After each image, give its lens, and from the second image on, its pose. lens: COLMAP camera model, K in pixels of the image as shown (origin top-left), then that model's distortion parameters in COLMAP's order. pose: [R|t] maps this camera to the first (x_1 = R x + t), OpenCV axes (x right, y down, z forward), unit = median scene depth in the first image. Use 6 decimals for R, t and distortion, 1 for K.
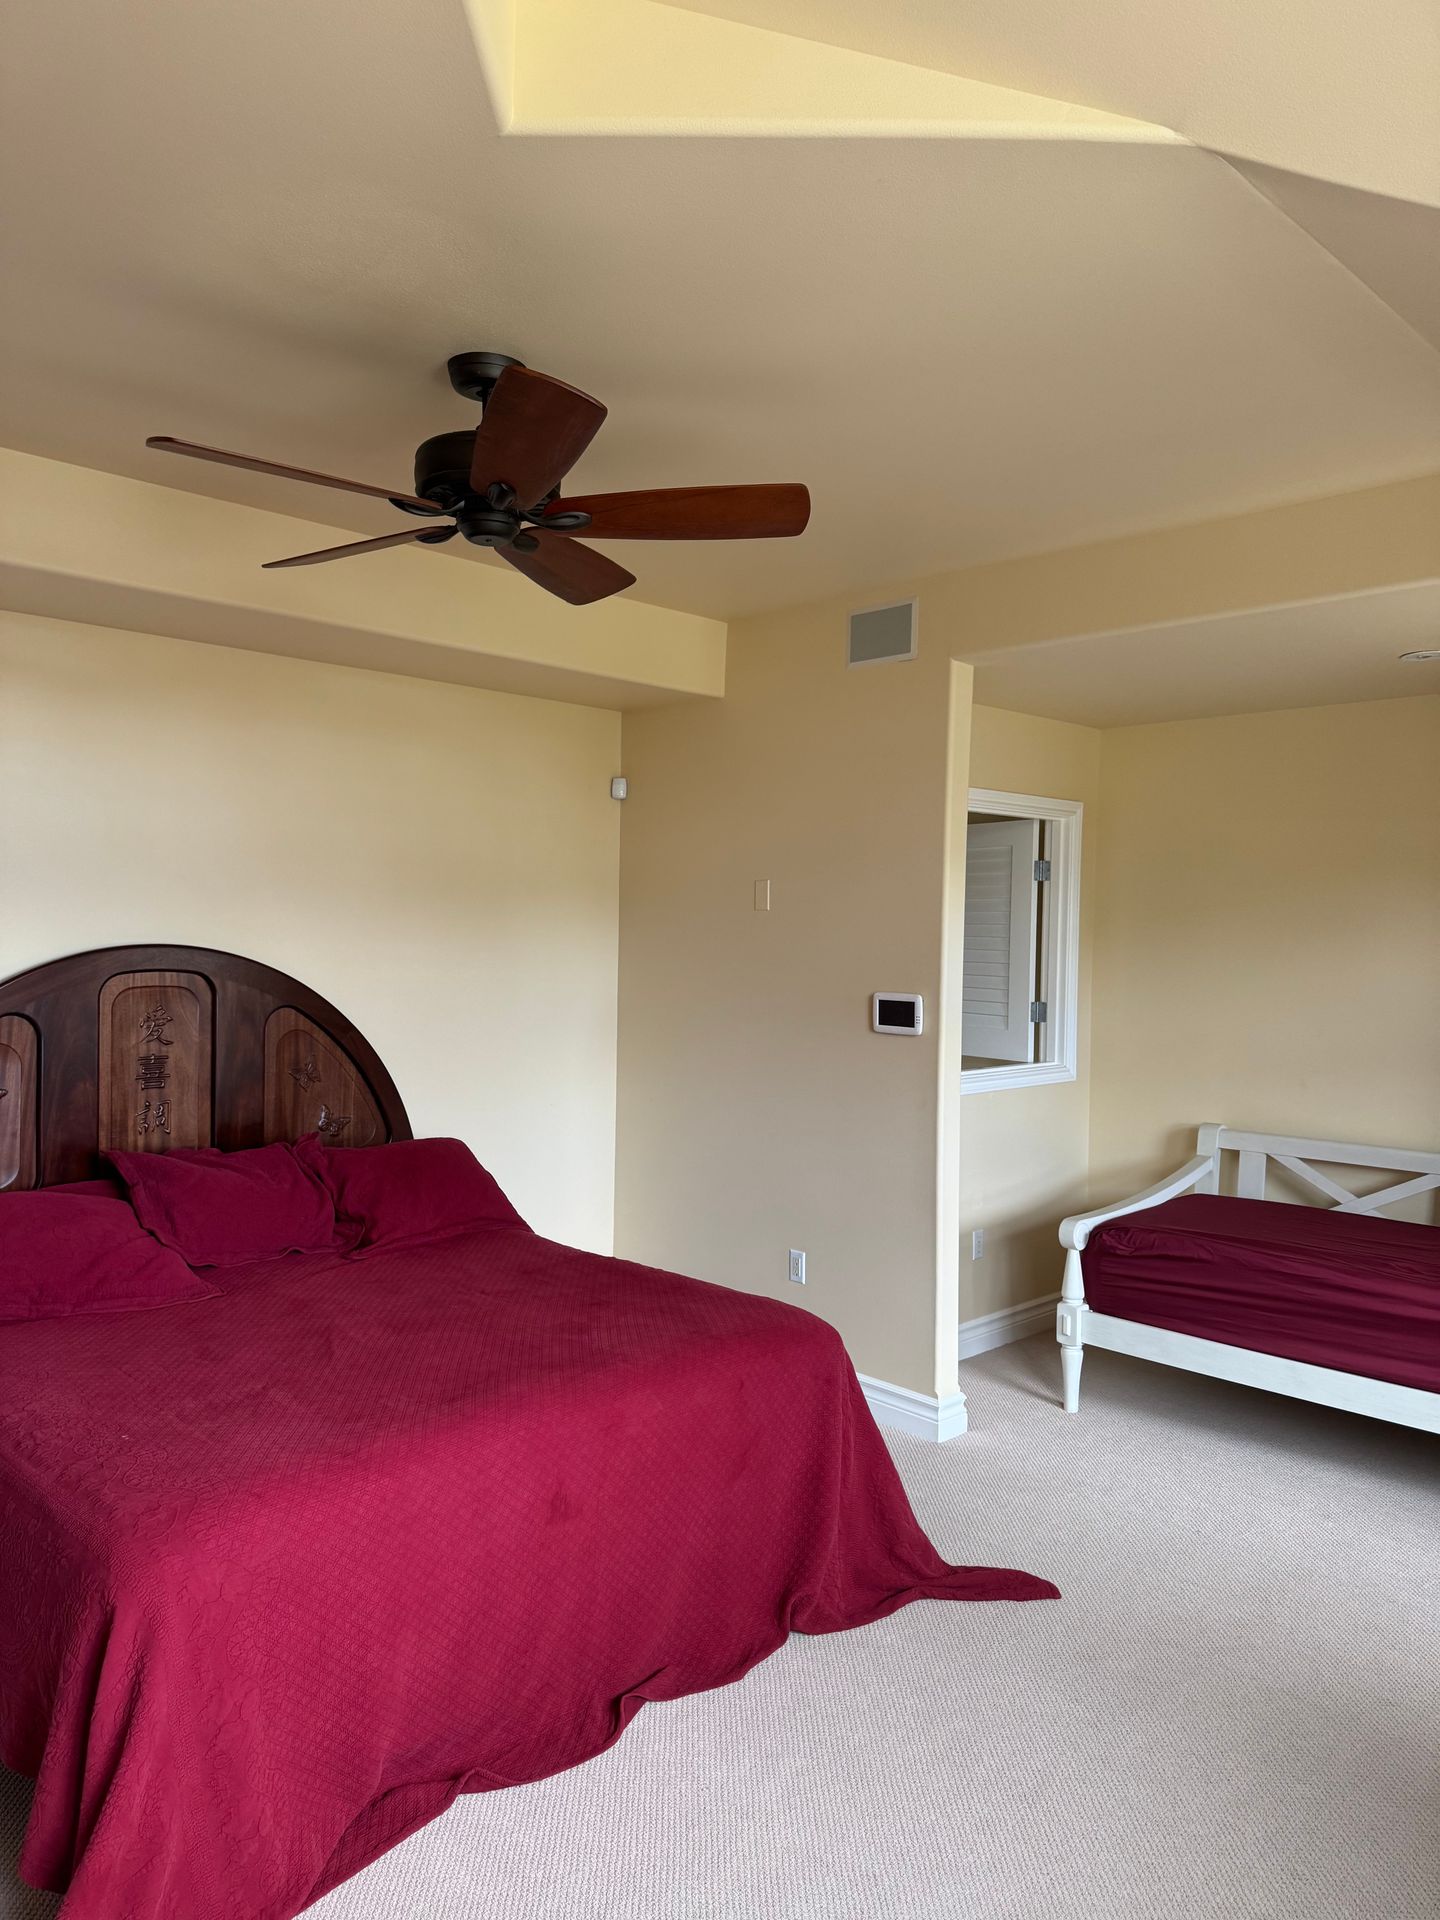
lens RADIAL K [[1305.8, 0, 720.0], [0, 1305.8, 960.0], [0, 0, 1]] dist [0.026585, -0.000021]
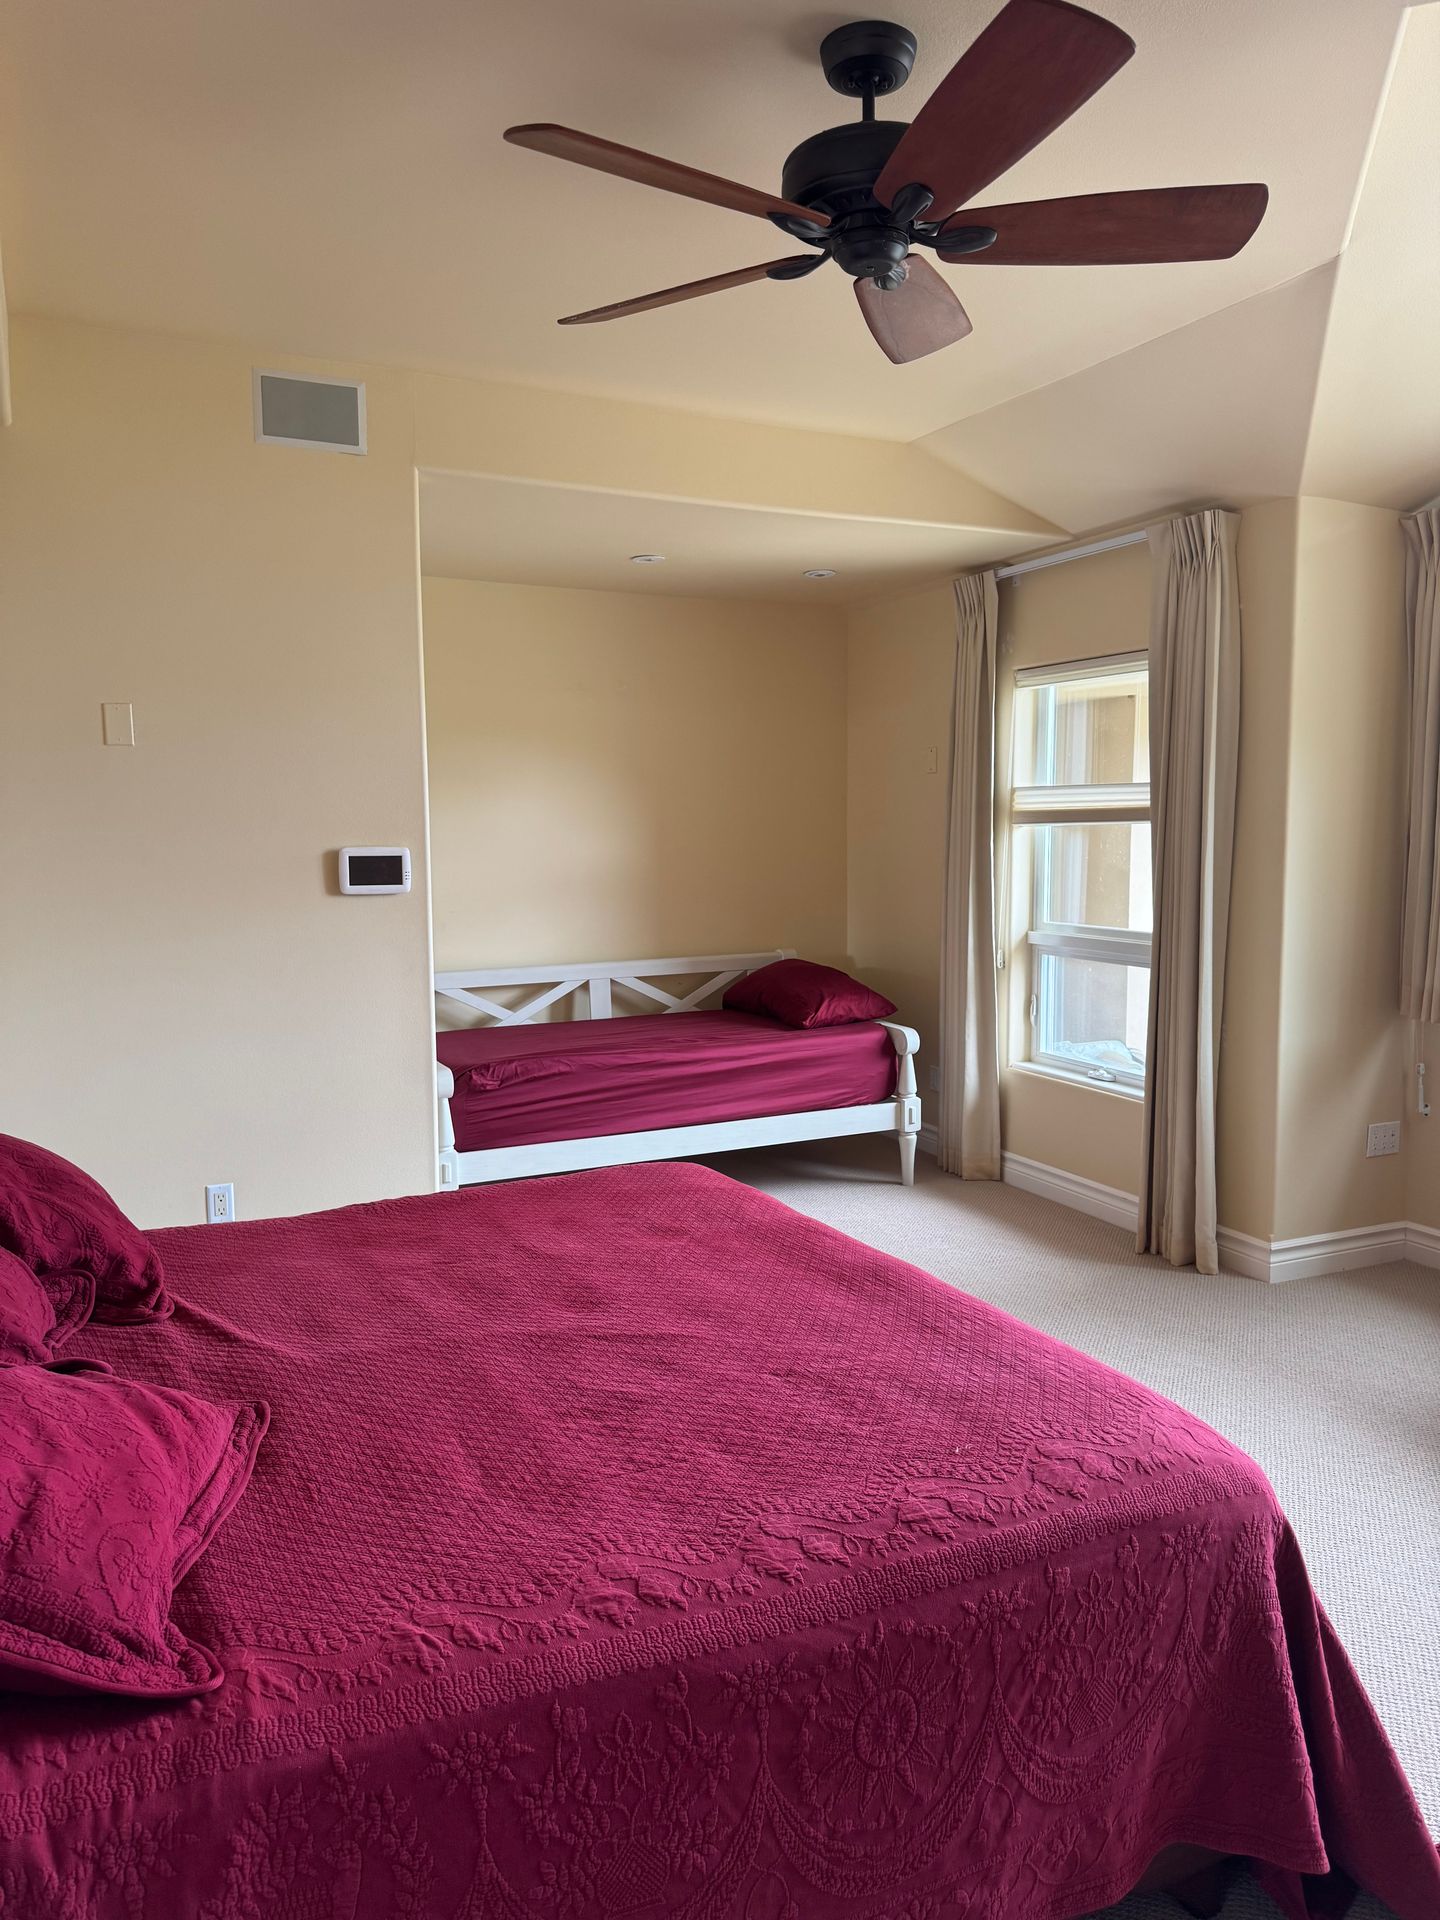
lens RADIAL K [[1362.5, 0, 720.0], [0, 1362.5, 960.0], [0, 0, 1]] dist [0.022329, 0.000038]
pose [[0.294247, -0.112049, 0.949138, -0.684000], [0.019397, 0.993599, 0.111284, 0.003434], [-0.955533, -0.014334, 0.294537, 0.515854]]
